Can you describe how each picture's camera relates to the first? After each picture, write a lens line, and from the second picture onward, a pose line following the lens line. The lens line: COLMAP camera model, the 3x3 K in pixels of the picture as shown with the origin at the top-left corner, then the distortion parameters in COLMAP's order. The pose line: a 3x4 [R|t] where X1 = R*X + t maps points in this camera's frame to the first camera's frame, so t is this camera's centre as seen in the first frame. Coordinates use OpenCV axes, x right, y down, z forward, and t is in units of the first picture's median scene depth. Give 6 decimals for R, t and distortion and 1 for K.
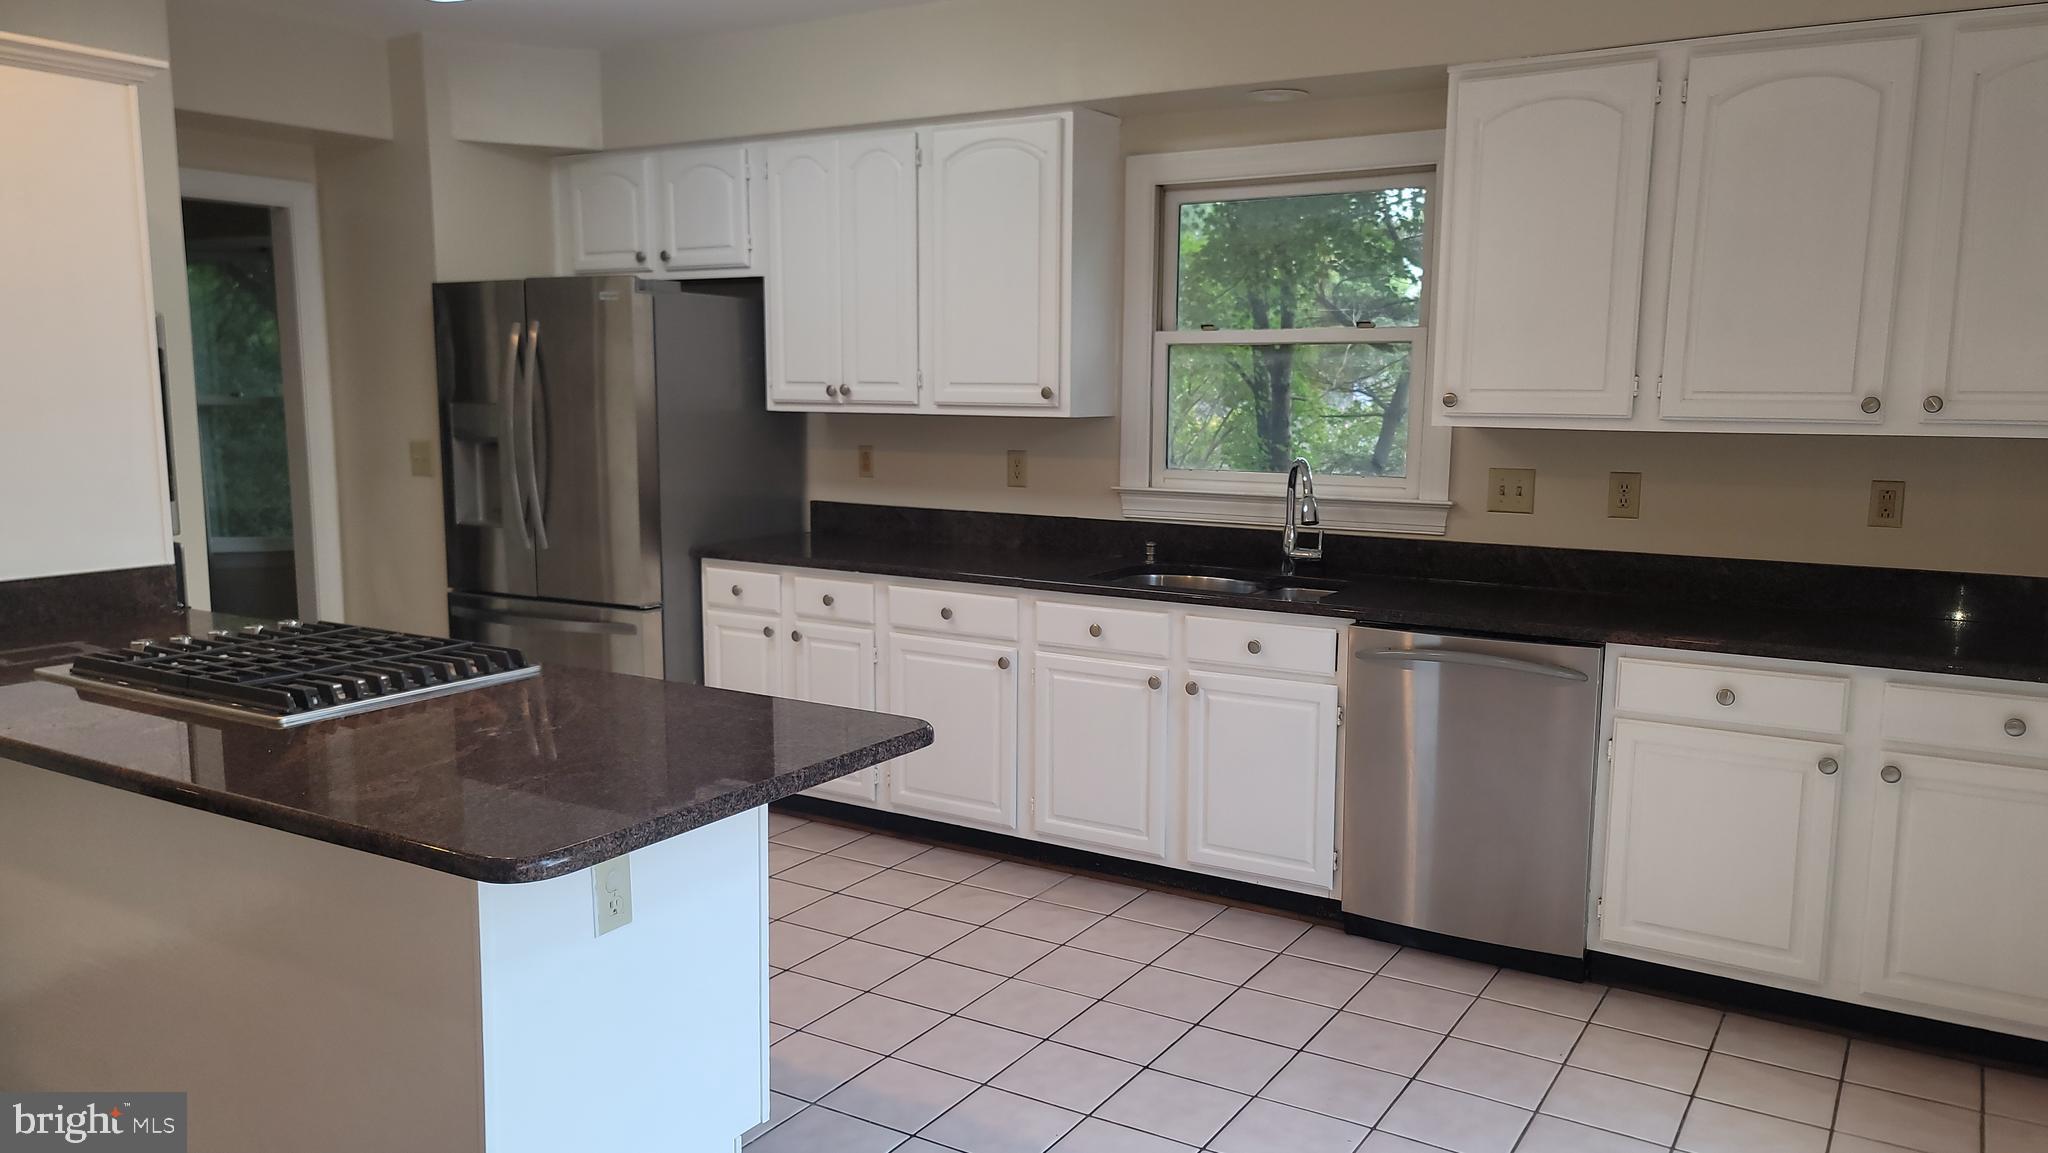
lens RADIAL K [[1509.3, 0, 1016.7], [0, 1509.3, 601.6], [0, 0, 1]] dist [0.048640, -0.000041]
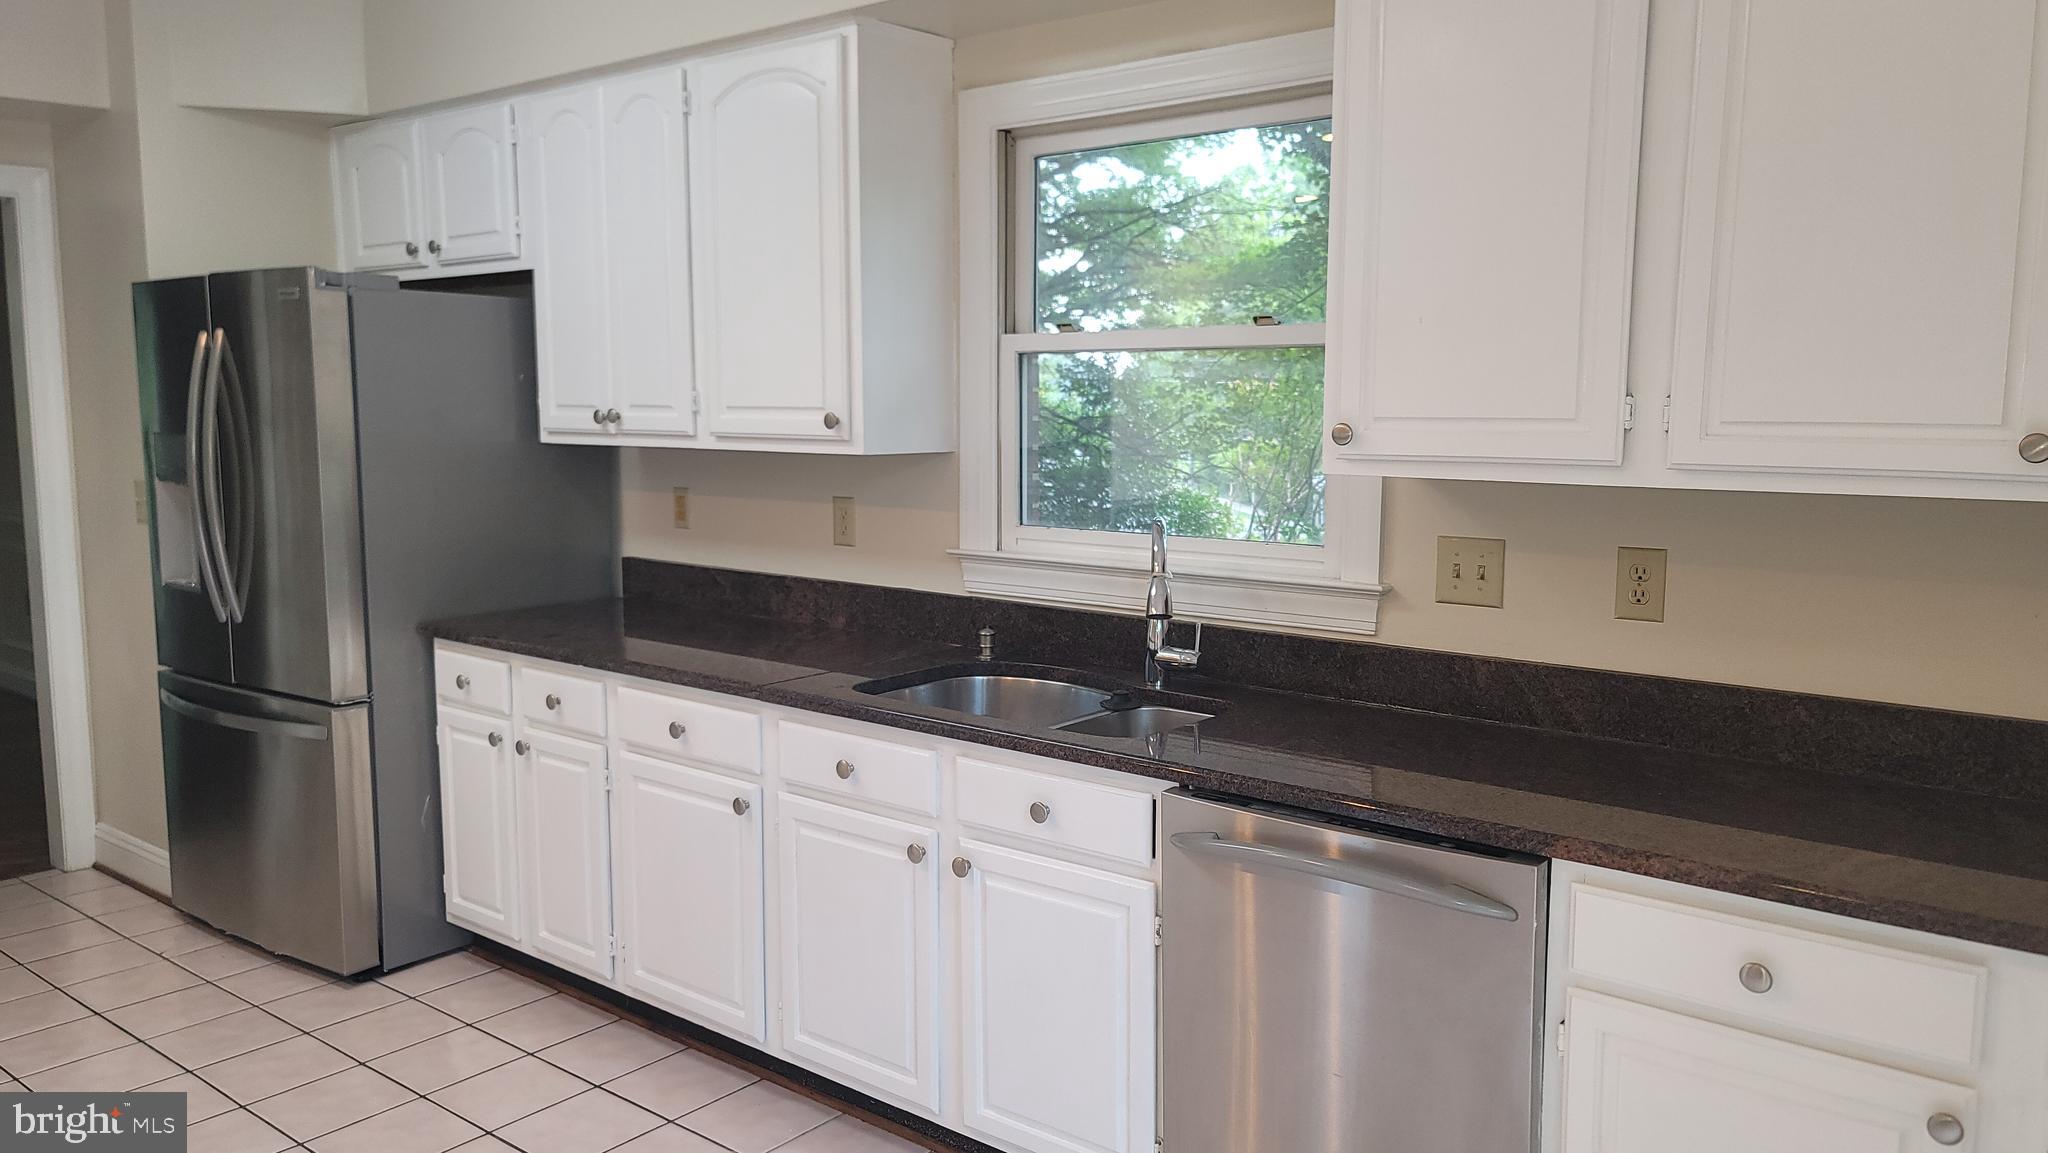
lens RADIAL K [[1496.2, 0, 1024.0], [0, 1496.2, 576.5], [0, 0, 1]] dist [0.064454, -0.053839]
pose [[0.991117, 0.010983, -0.132542, 0.197436], [-0.014639, 0.999538, -0.026638, -0.045413], [0.132188, 0.028341, 0.990819, 0.301292]]
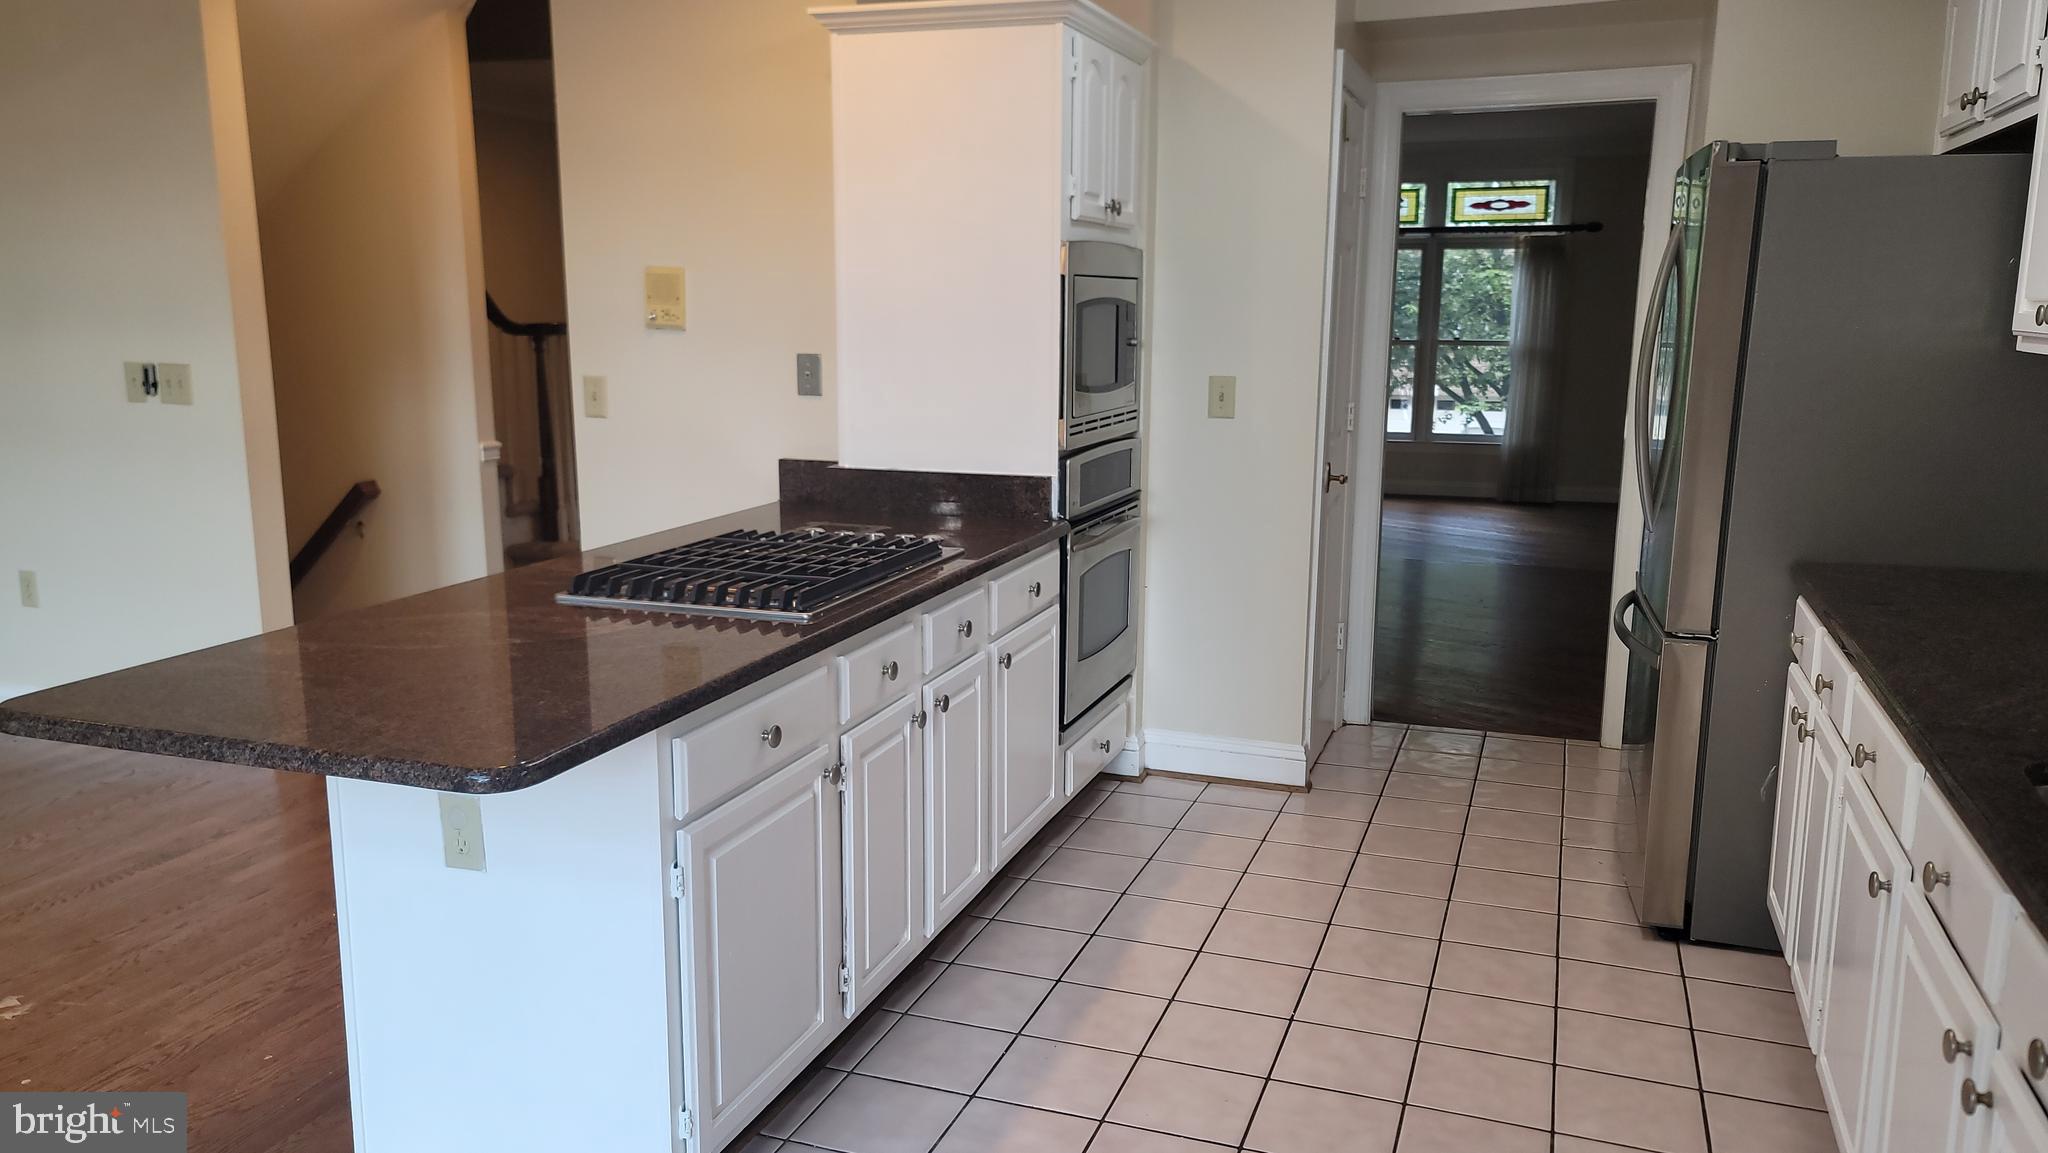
lens RADIAL K [[1509.3, 0, 1016.7], [0, 1509.3, 601.6], [0, 0, 1]] dist [0.048640, -0.000041]
pose [[0.196970, 0.193515, -0.961122, 0.364960], [-0.148095, 0.974951, 0.165949, -0.083317], [0.969160, 0.109650, 0.220694, 0.572838]]
